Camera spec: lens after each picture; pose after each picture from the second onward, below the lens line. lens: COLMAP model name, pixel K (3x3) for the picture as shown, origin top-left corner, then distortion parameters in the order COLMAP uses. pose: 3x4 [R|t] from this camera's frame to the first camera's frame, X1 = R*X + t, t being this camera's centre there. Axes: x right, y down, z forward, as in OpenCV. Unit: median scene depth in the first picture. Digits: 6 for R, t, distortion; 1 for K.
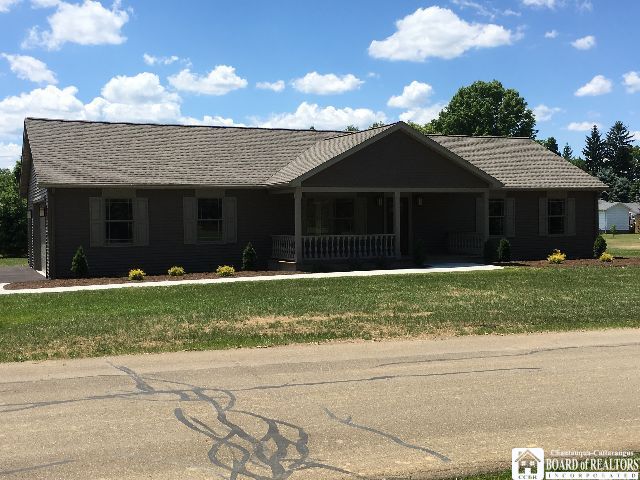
lens RADIAL K [[767.3, 0, 320.8], [0, 767.3, 242.8], [0, 0, 1]] dist [0.082496, 0.000000]
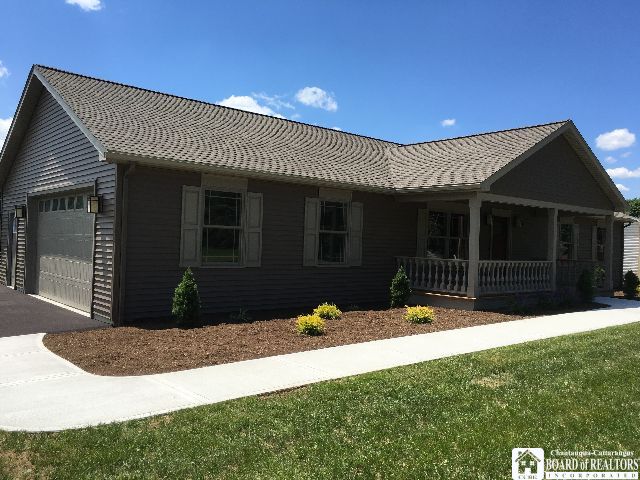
lens RADIAL K [[546.3, 0, 320.5], [0, 546.3, 238.0], [0, 0, 1]] dist [0.036332, -0.031124]
pose [[0.945132, 0.042747, 0.323880, -0.326168], [-0.027291, 0.998268, -0.052114, 0.000662], [-0.325547, 0.040415, 0.944662, 0.558908]]
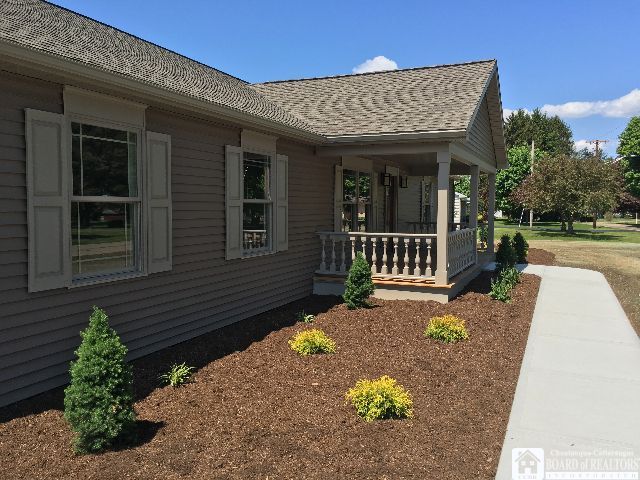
lens RADIAL K [[546.3, 0, 322.6], [0, 546.3, 239.1], [0, 0, 1]] dist [0.036332, -0.031124]
pose [[0.709029, -0.031047, 0.704496, -0.352991], [0.020176, 0.999514, 0.023742, -0.016209], [-0.704891, -0.002620, 0.709311, 0.777903]]
